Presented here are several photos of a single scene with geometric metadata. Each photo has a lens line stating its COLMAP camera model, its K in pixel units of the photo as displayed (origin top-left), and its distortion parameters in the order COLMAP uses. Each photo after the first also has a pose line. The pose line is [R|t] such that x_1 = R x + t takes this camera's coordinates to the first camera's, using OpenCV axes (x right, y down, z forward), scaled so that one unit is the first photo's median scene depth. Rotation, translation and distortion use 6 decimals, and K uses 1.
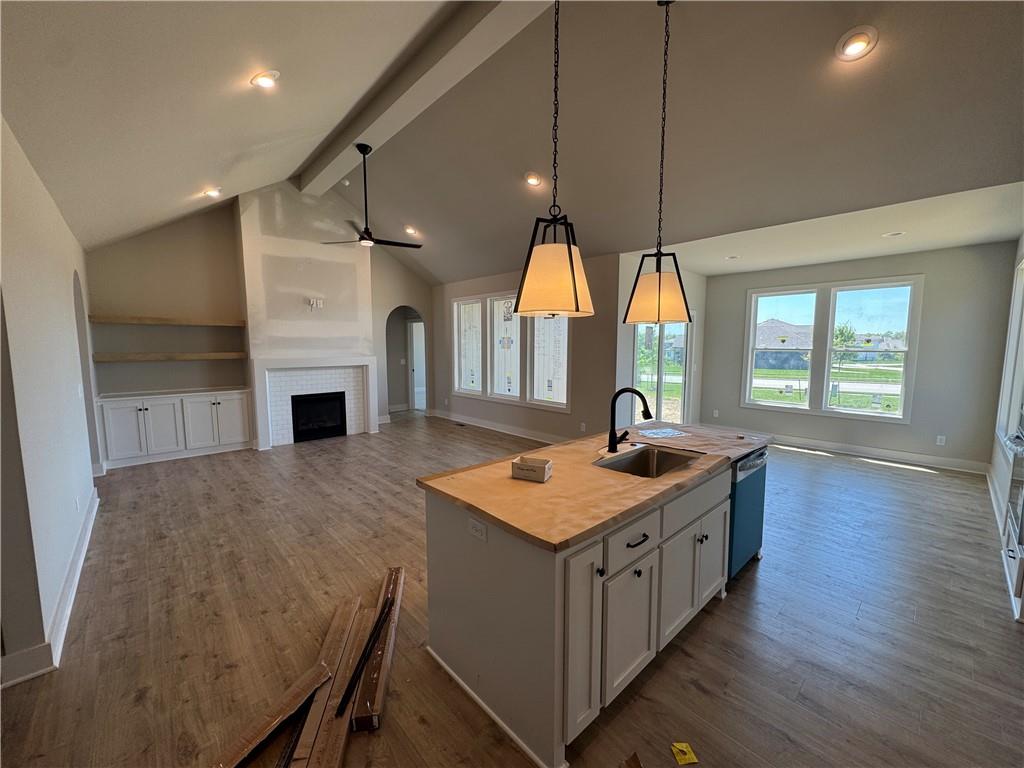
lens RADIAL K [[408.7, 0, 512.8], [0, 408.7, 386.4], [0, 0, 1]] dist [0.003559, -0.000217]
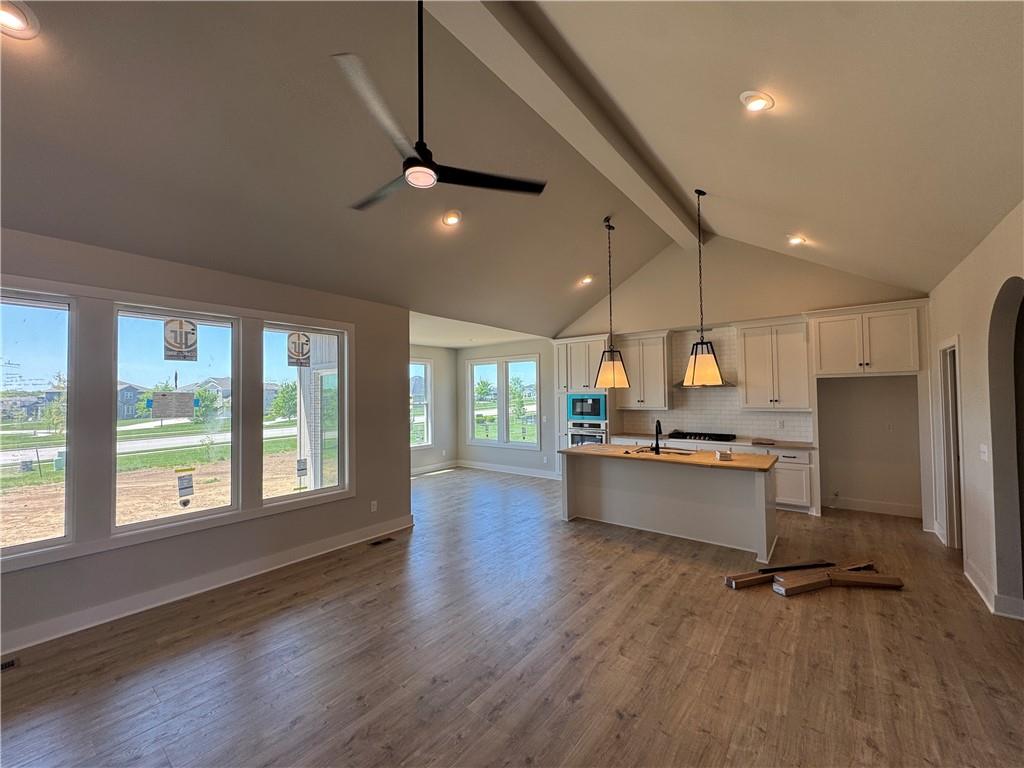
lens RADIAL K [[408.7, 0, 510.4], [0, 408.7, 385.1], [0, 0, 1]] dist [0.003559, -0.000217]
pose [[-0.161669, 0.028876, 0.986423, -1.047400], [0.115522, 0.993253, -0.010143, -0.152291], [-0.980060, 0.112314, -0.163914, 1.319611]]
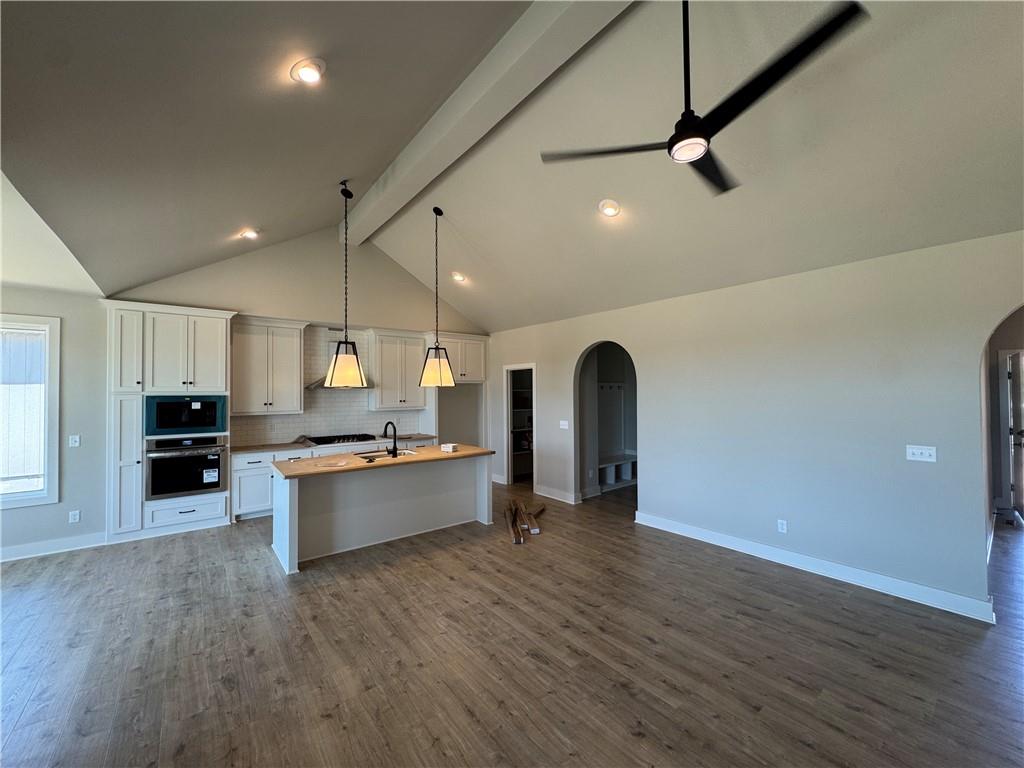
lens RADIAL K [[408.7, 0, 515.7], [0, 408.7, 382.9], [0, 0, 1]] dist [0.003559, -0.000217]
pose [[-0.998140, 0.010921, 0.059972, -0.280605], [0.015849, 0.996479, 0.082328, -0.215176], [-0.058862, 0.083125, -0.994799, 1.872094]]
